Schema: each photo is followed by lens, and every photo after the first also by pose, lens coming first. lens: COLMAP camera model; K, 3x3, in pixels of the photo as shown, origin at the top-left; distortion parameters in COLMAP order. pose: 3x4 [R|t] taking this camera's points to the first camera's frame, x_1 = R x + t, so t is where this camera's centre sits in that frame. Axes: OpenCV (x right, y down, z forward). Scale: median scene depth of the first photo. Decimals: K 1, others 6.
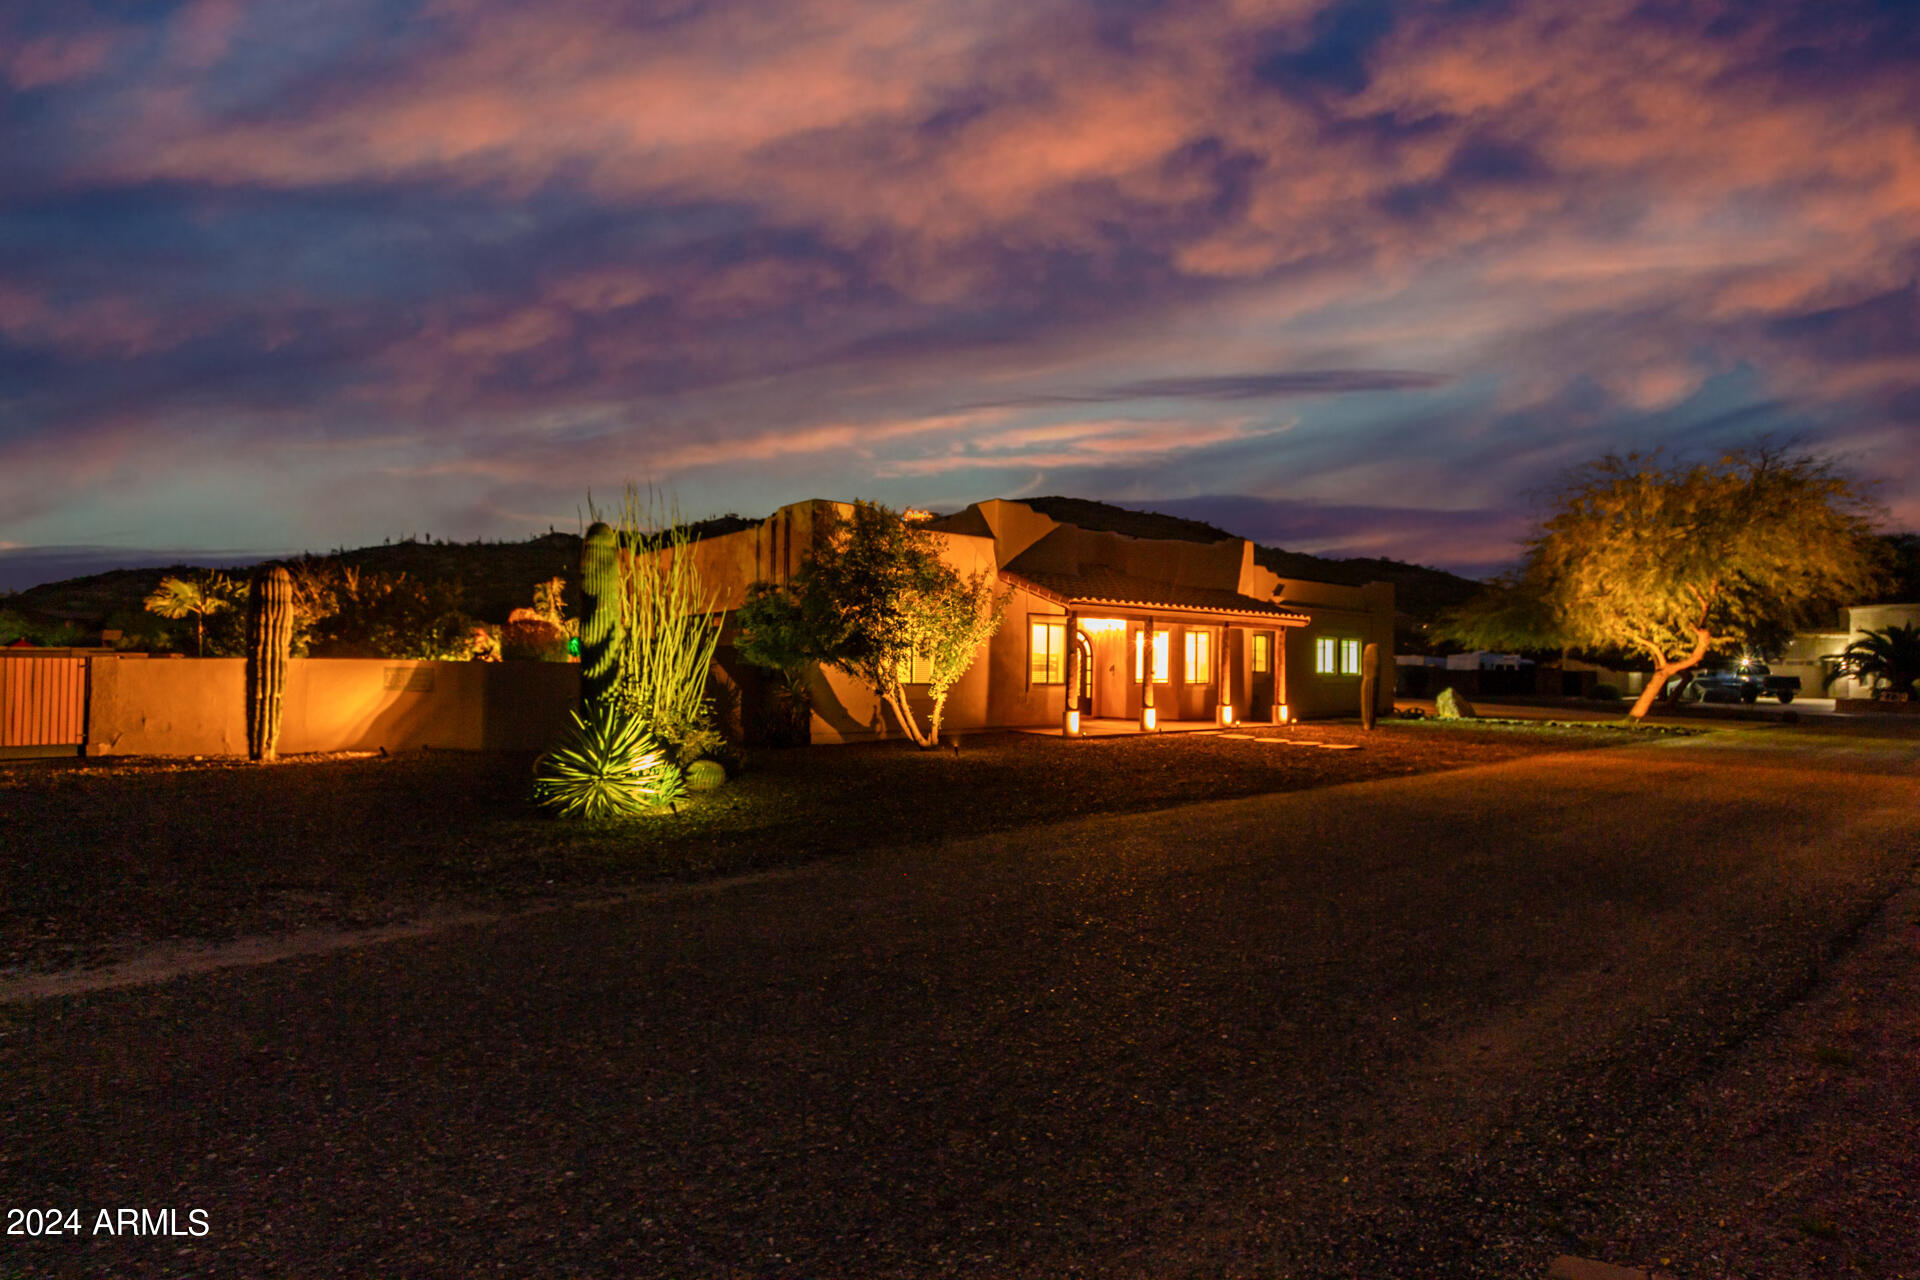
lens RADIAL K [[982.3, 0, 968.3], [0, 982.3, 639.8], [0, 0, 1]] dist [0.013073, -0.000124]
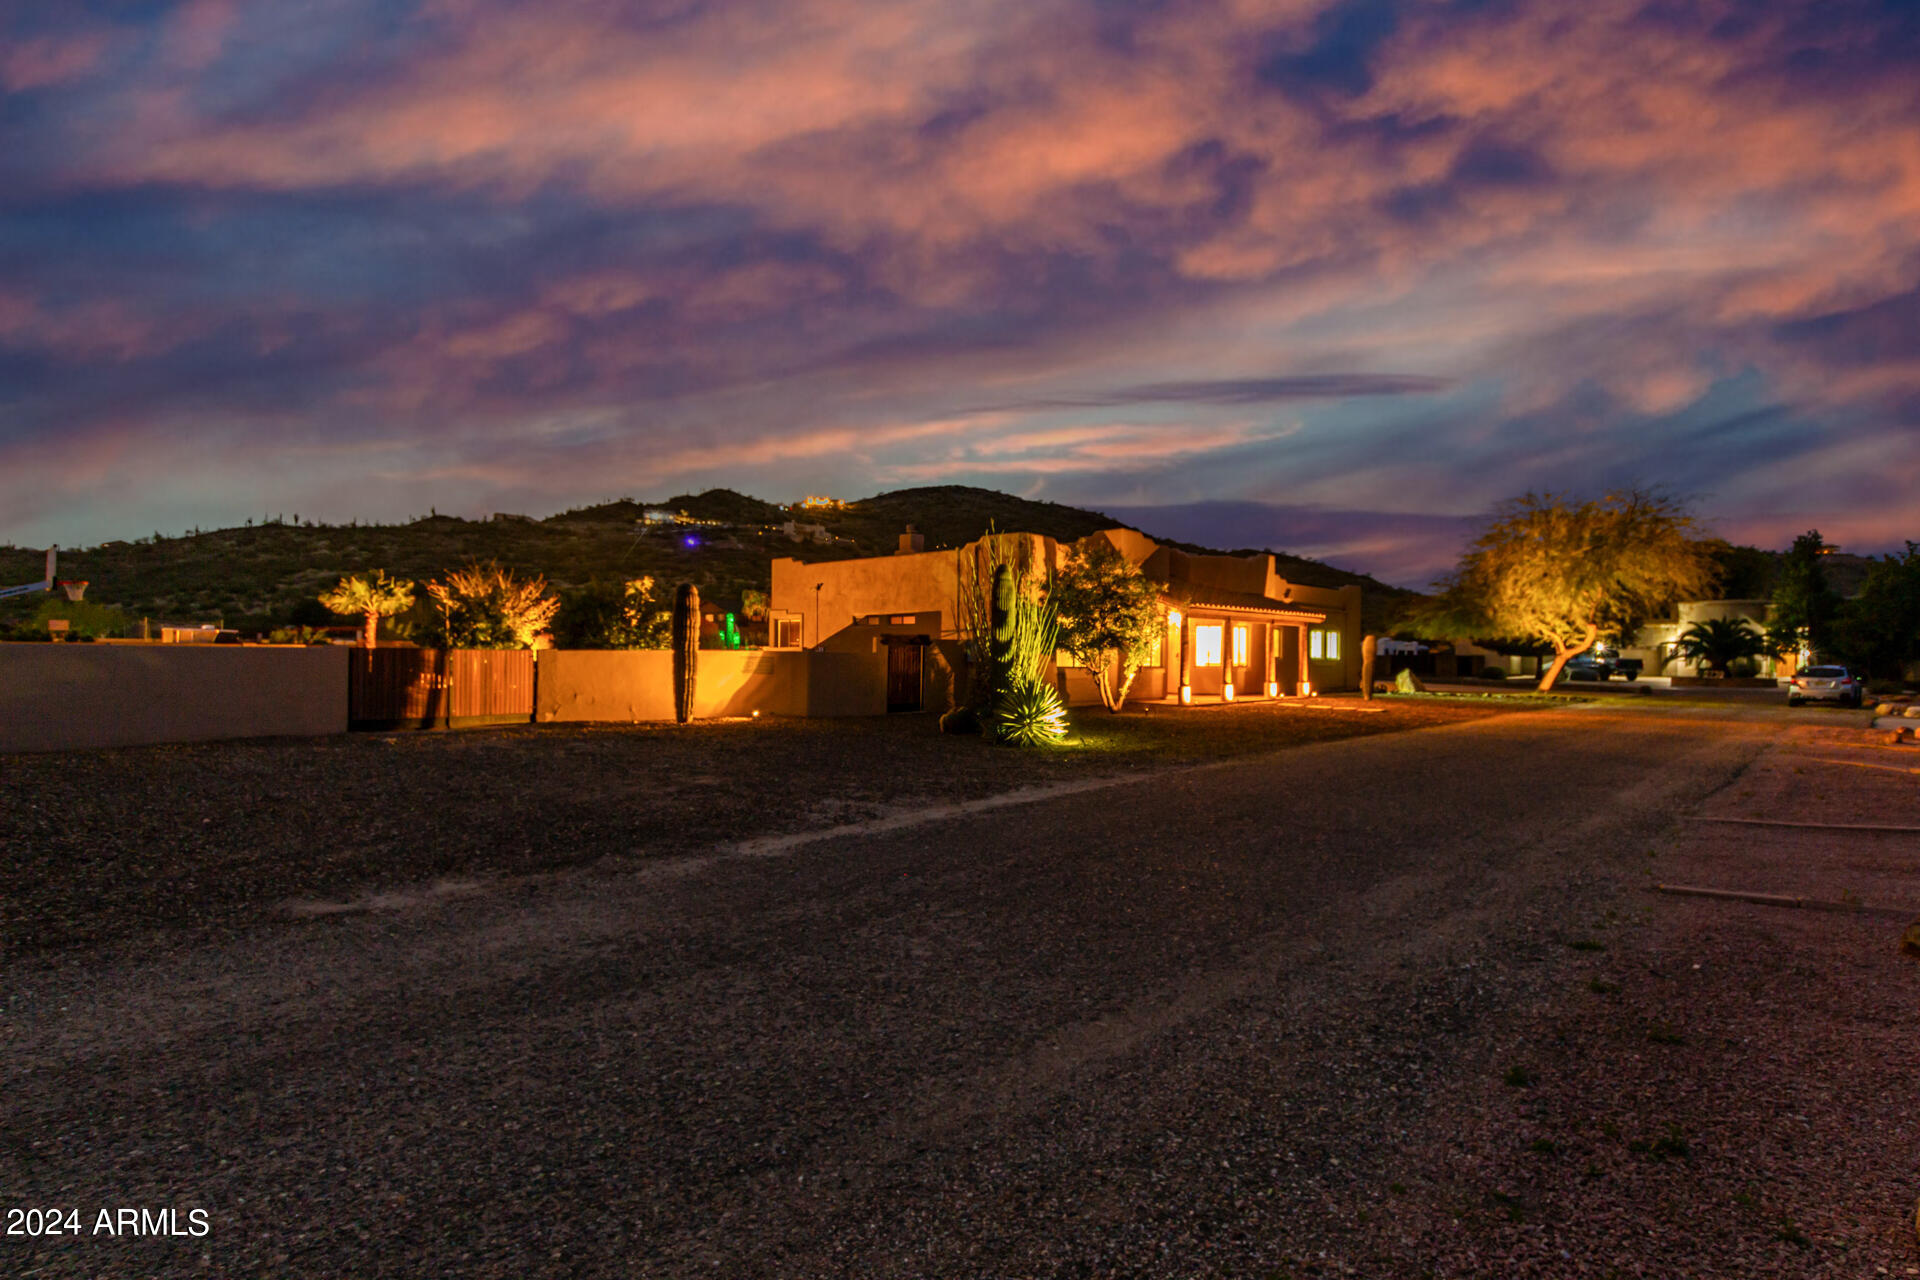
lens RADIAL K [[982.3, 0, 968.3], [0, 982.3, 639.8], [0, 0, 1]] dist [0.013073, -0.000124]
pose [[0.993498, -0.002288, 0.113829, -0.255023], [0.000727, 0.999905, 0.013749, -0.008428], [-0.113850, -0.013577, 0.993405, -0.237943]]
